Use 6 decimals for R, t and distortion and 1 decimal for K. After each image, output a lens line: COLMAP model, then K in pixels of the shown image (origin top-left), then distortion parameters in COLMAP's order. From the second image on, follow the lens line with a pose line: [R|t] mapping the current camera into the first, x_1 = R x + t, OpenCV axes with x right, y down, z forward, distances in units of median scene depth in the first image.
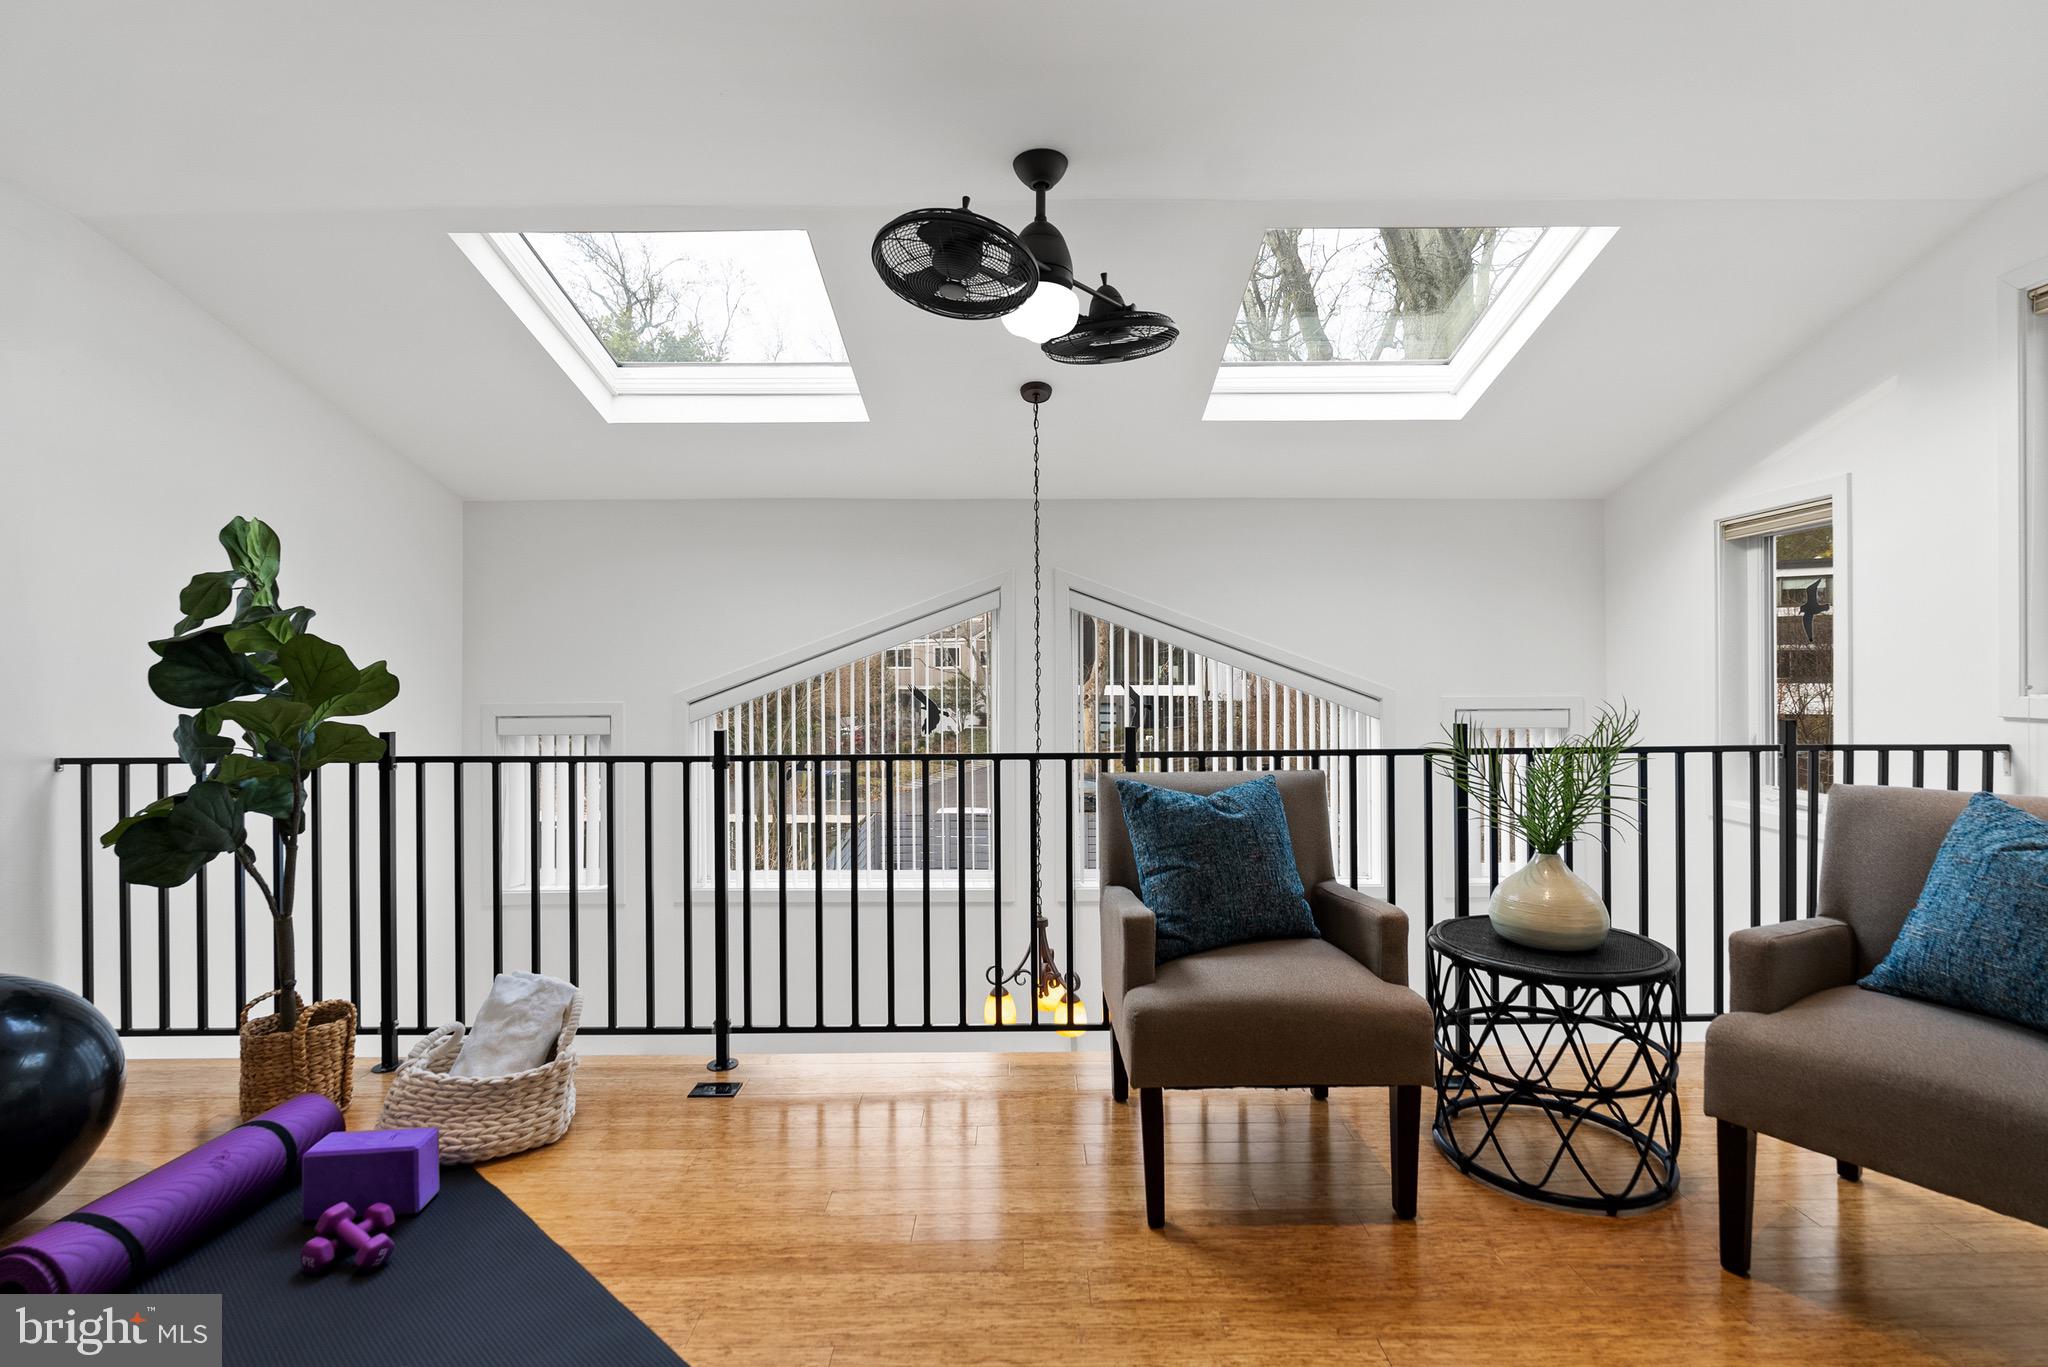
lens RADIAL K [[940.3, 0, 1026.5], [0, 940.3, 681.2], [0, 0, 1]] dist [0.001382, -0.001993]
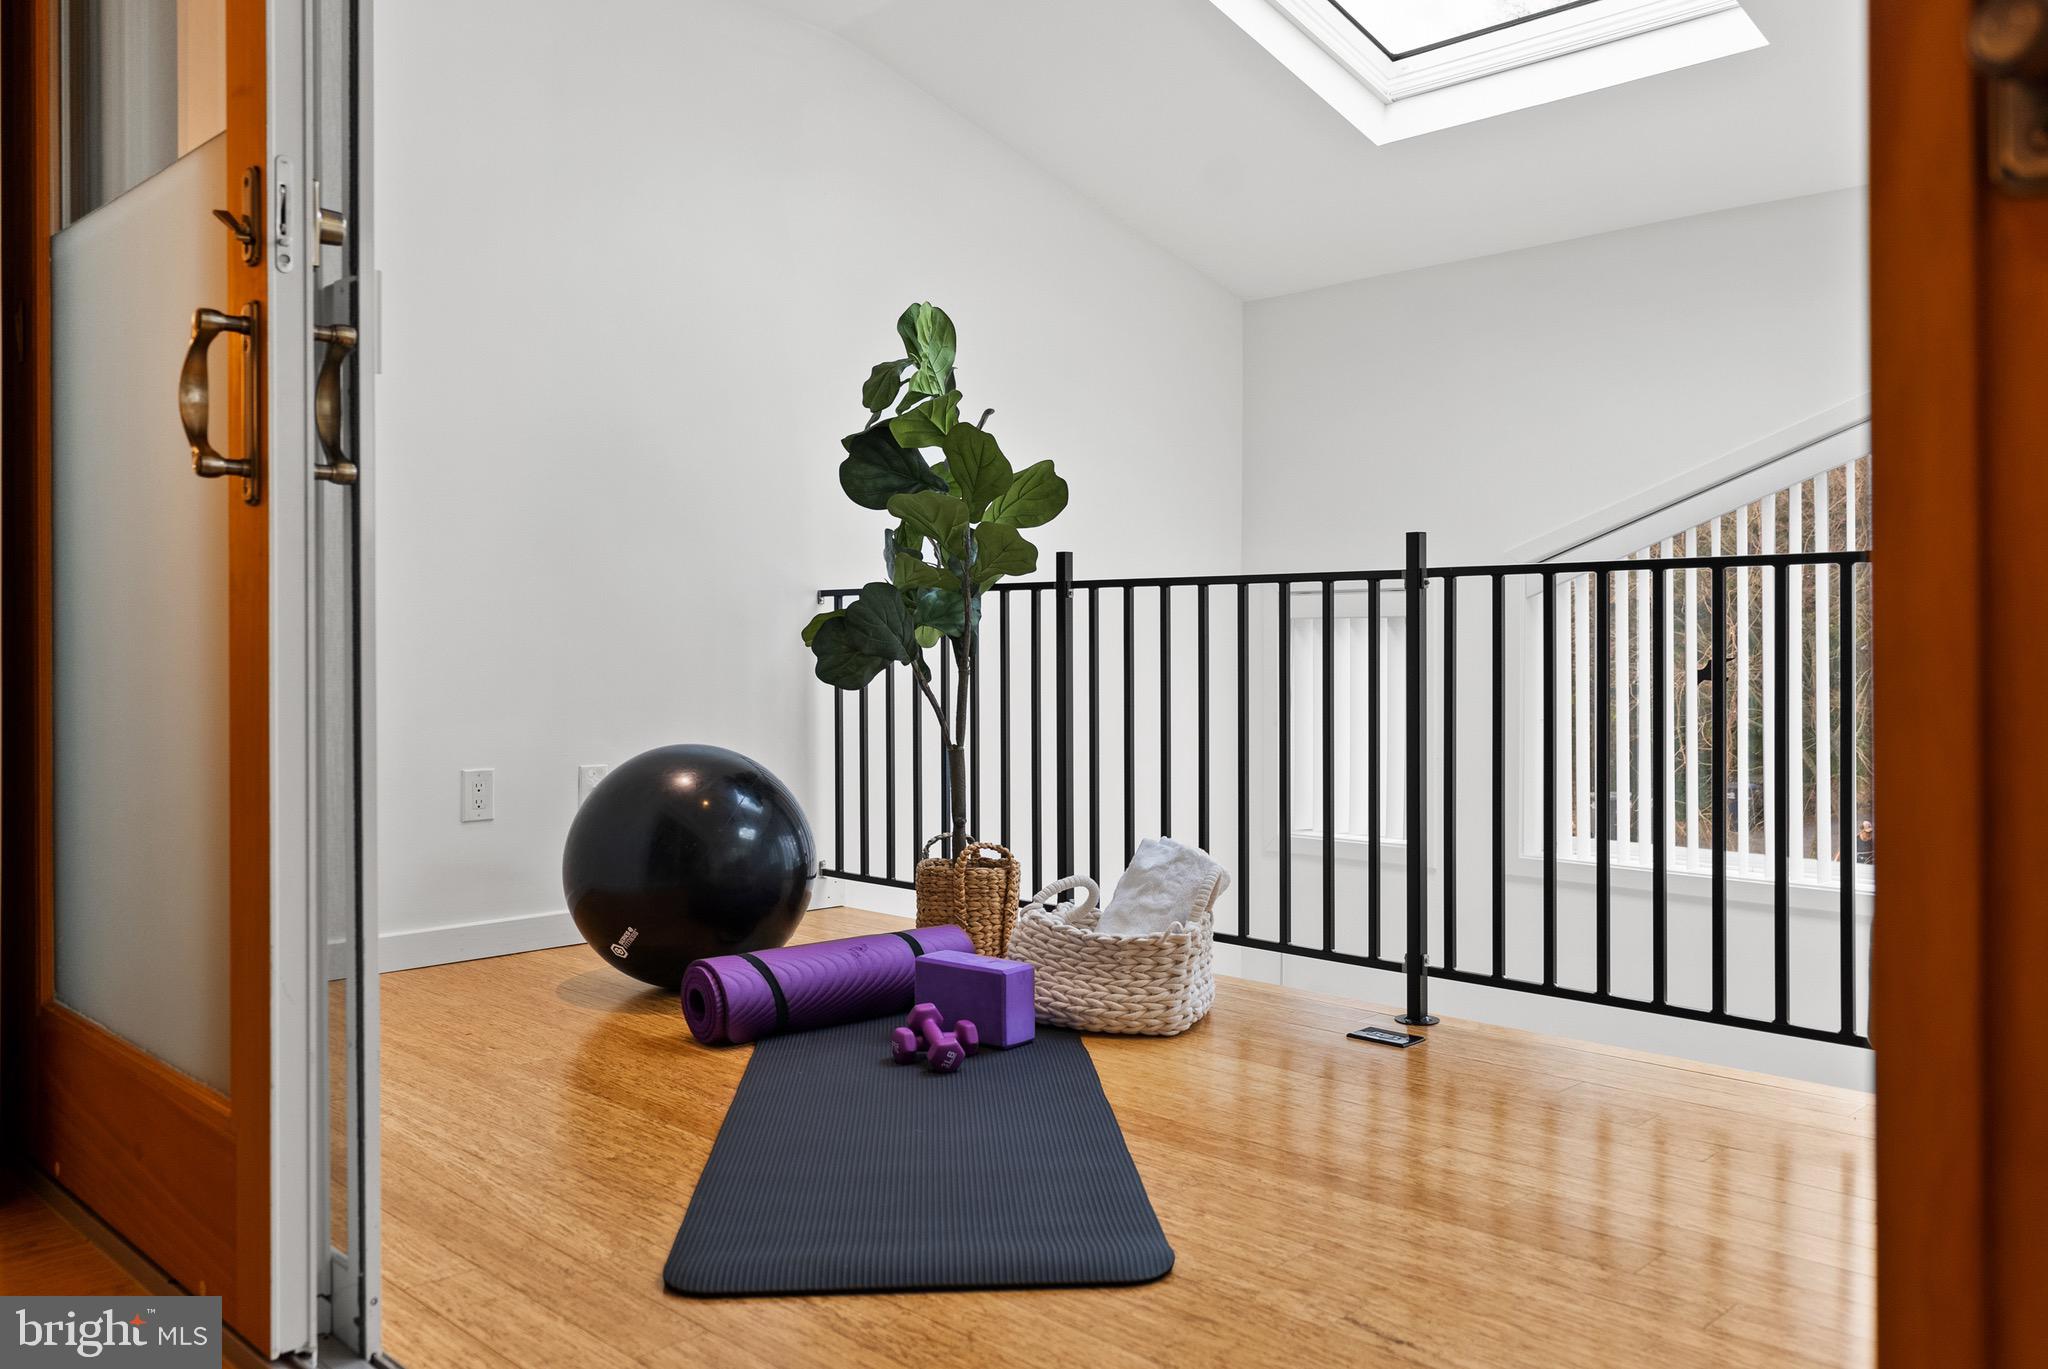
lens RADIAL K [[1606.9, 0, 1025.0], [0, 1606.9, 677.3], [0, 0, 1]] dist [-0.010122, 0.006209]
pose [[0.702073, 0.016825, -0.711906, 0.370744], [-0.006578, 0.999831, 0.017142, 0.166149], [0.712075, -0.007352, 0.702065, -0.034631]]
